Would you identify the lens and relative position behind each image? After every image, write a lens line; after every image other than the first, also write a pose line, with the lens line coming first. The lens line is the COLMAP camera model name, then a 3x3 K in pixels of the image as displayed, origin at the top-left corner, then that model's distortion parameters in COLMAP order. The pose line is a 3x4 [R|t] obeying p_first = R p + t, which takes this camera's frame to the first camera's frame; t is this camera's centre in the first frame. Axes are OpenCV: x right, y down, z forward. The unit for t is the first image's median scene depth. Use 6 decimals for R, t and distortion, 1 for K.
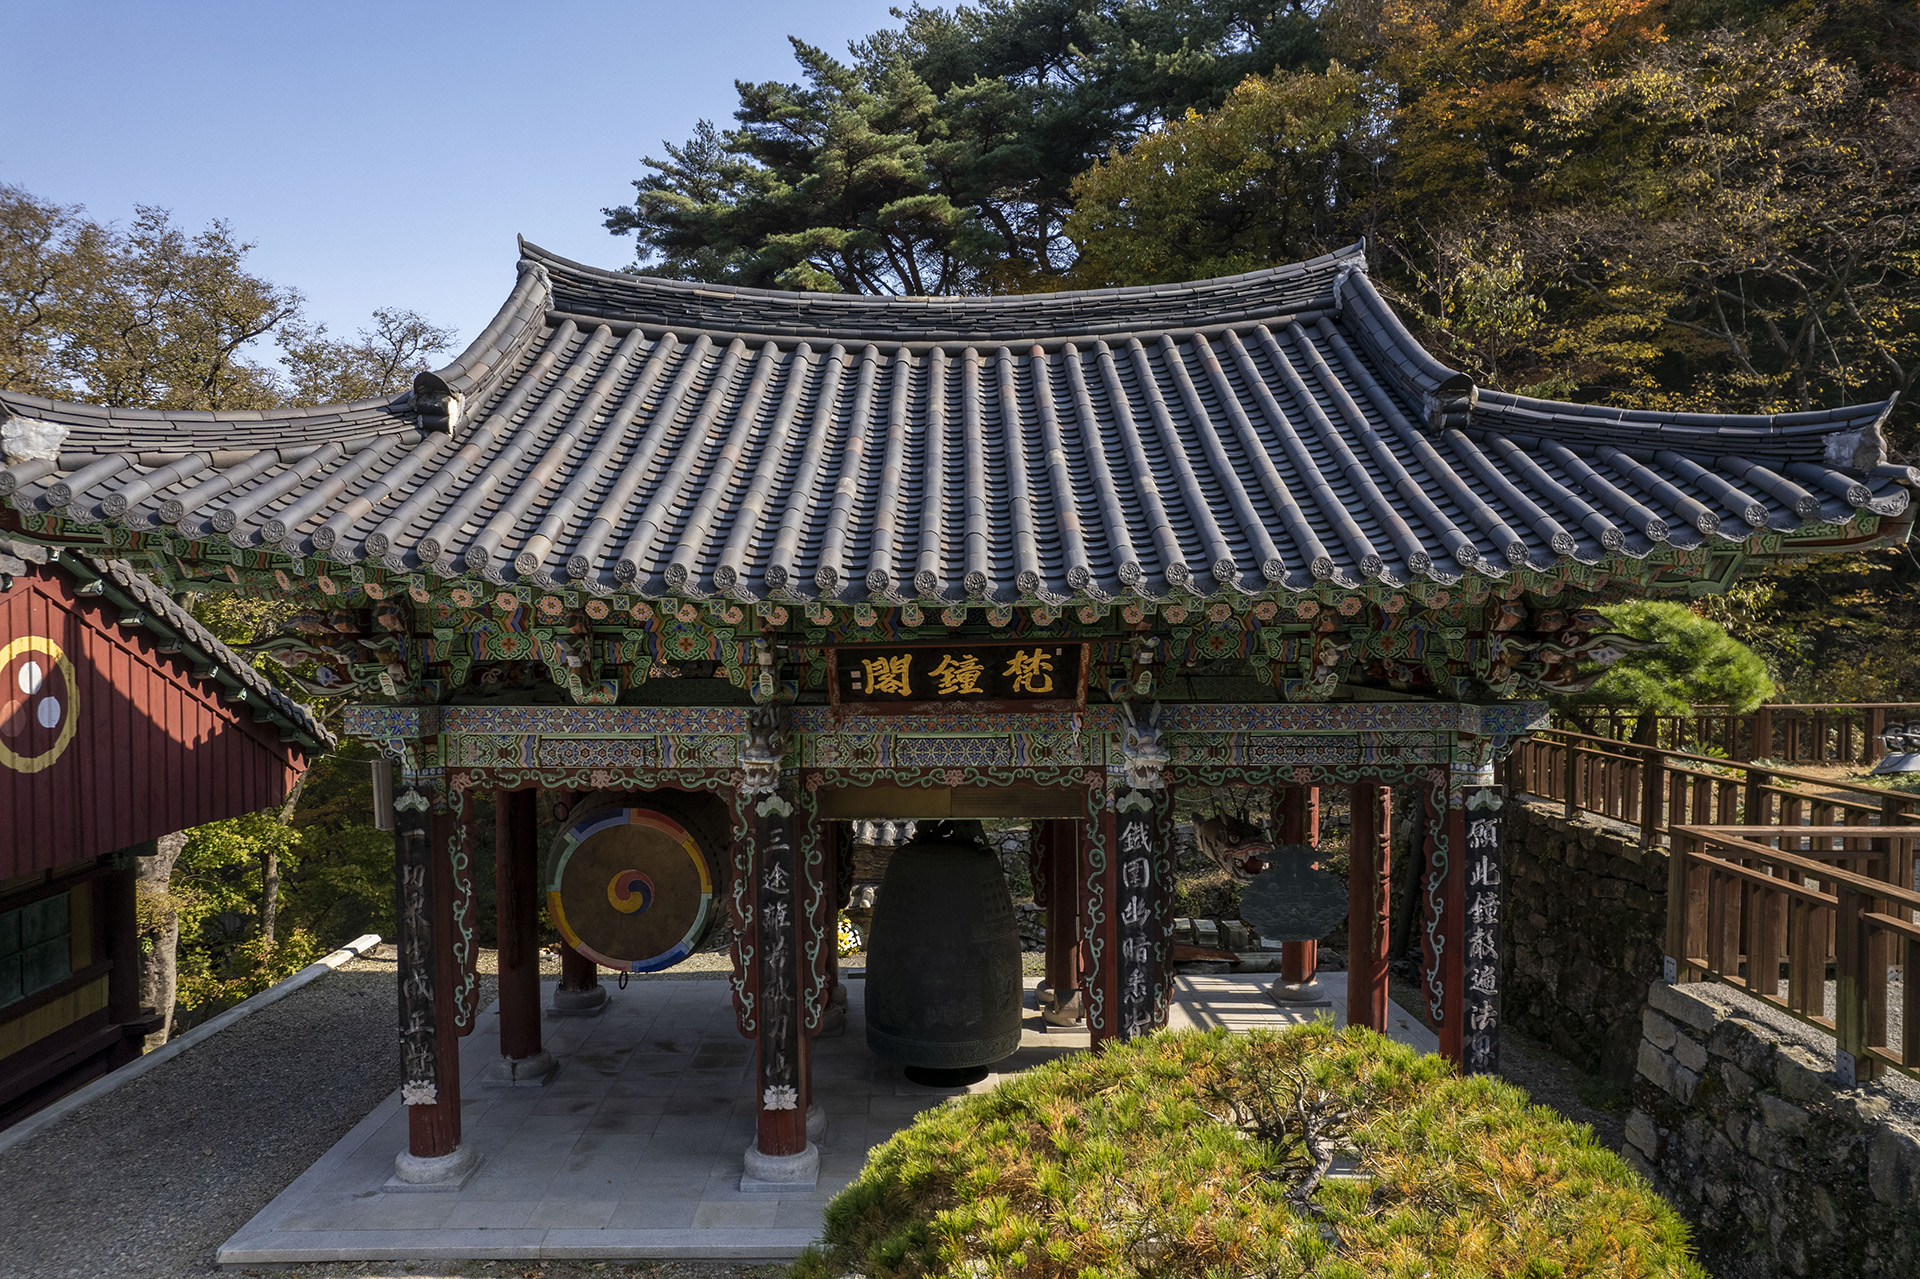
lens RADIAL K [[1238.8, 0, 961.3], [0, 1238.8, 636.6], [0, 0, 1]] dist [-0.071493, 0.061766]
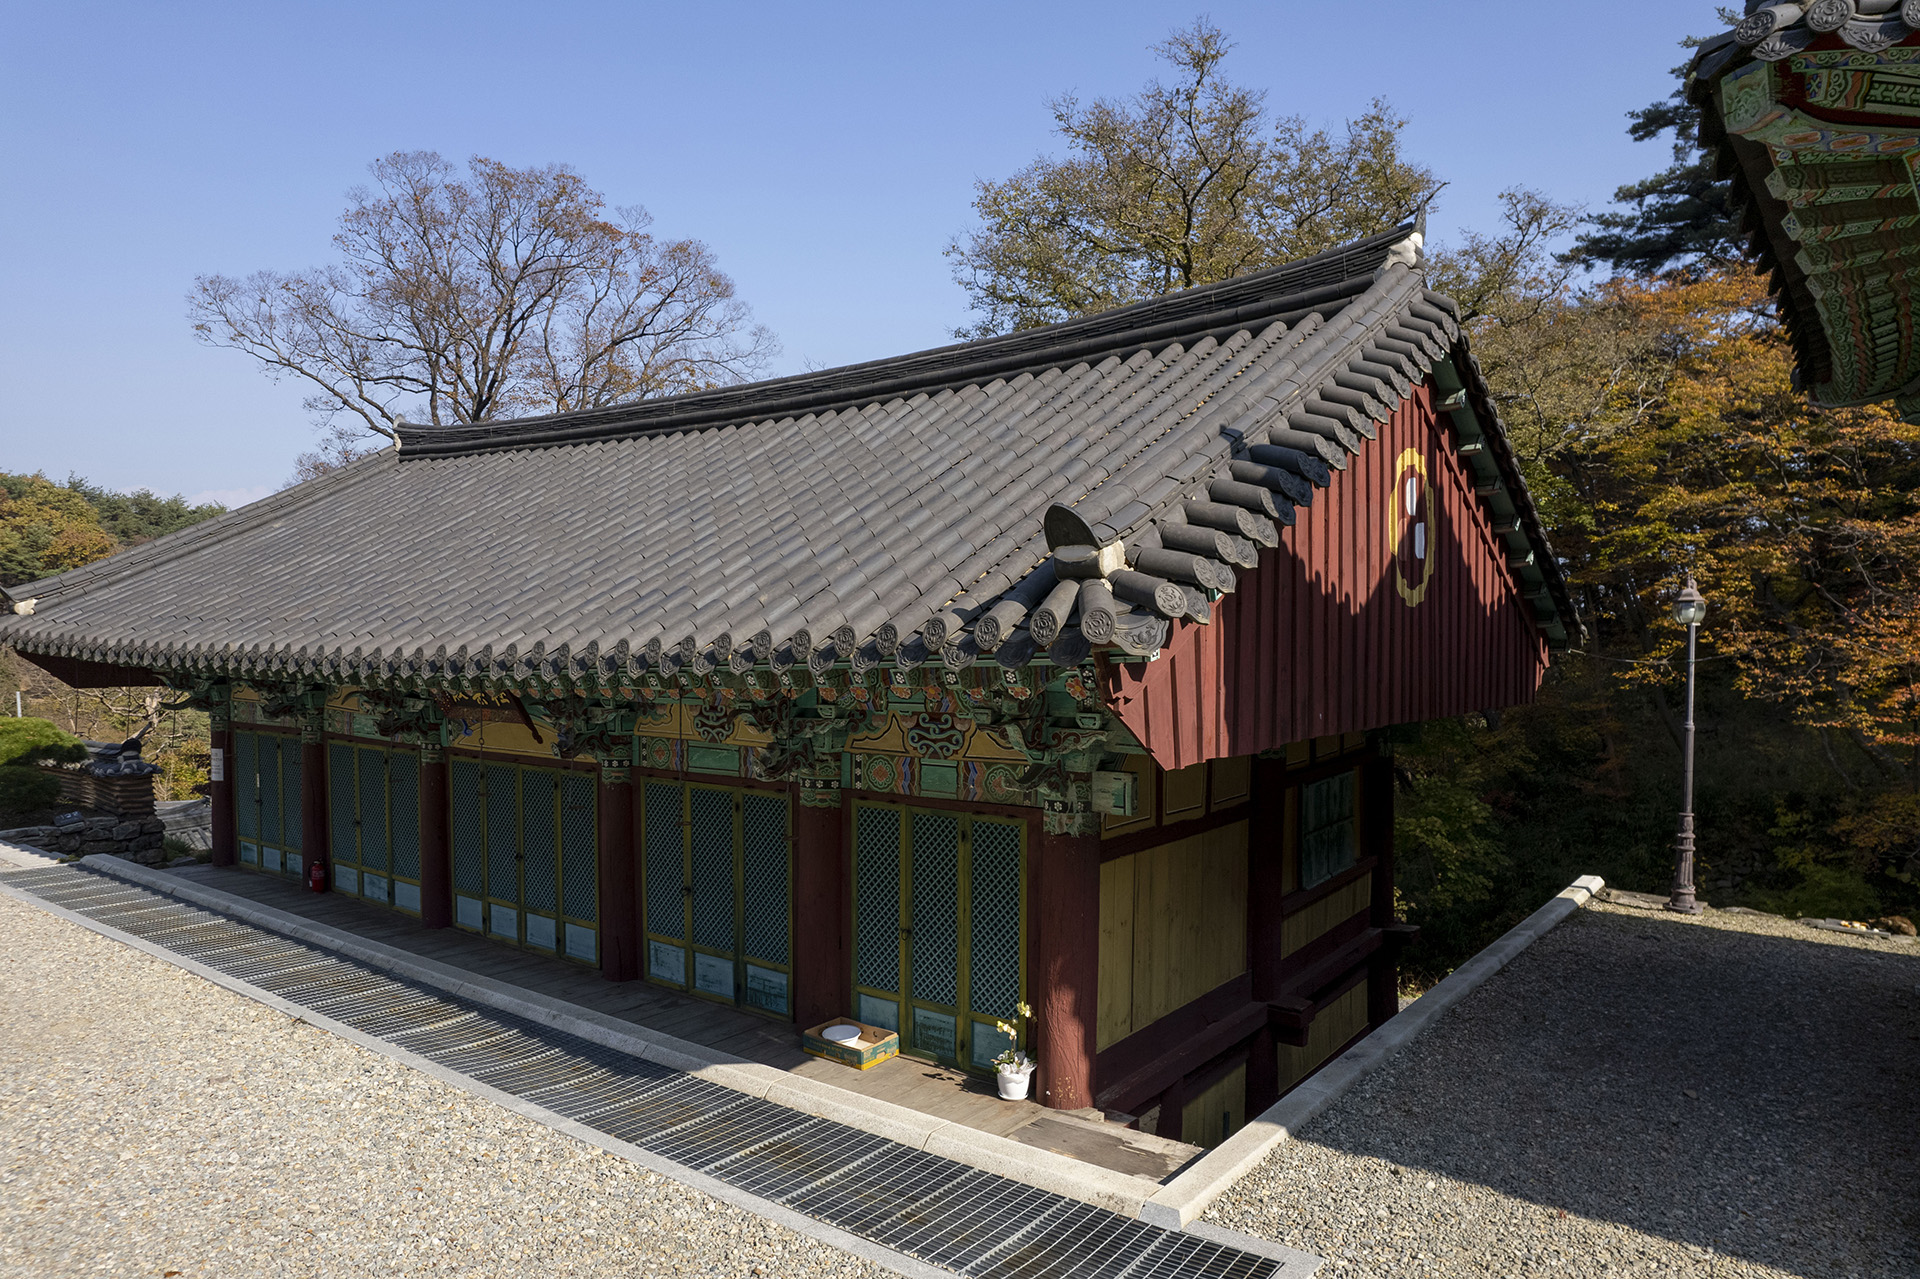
lens RADIAL K [[1238.8, 0, 955.8], [0, 1238.8, 640.0], [0, 0, 1]] dist [-0.071493, 0.061766]
pose [[0.772733, 0.012620, -0.634605, -0.216668], [-0.015112, 0.999885, 0.001483, 0.065377], [0.634551, 0.008445, 0.772835, 0.056961]]
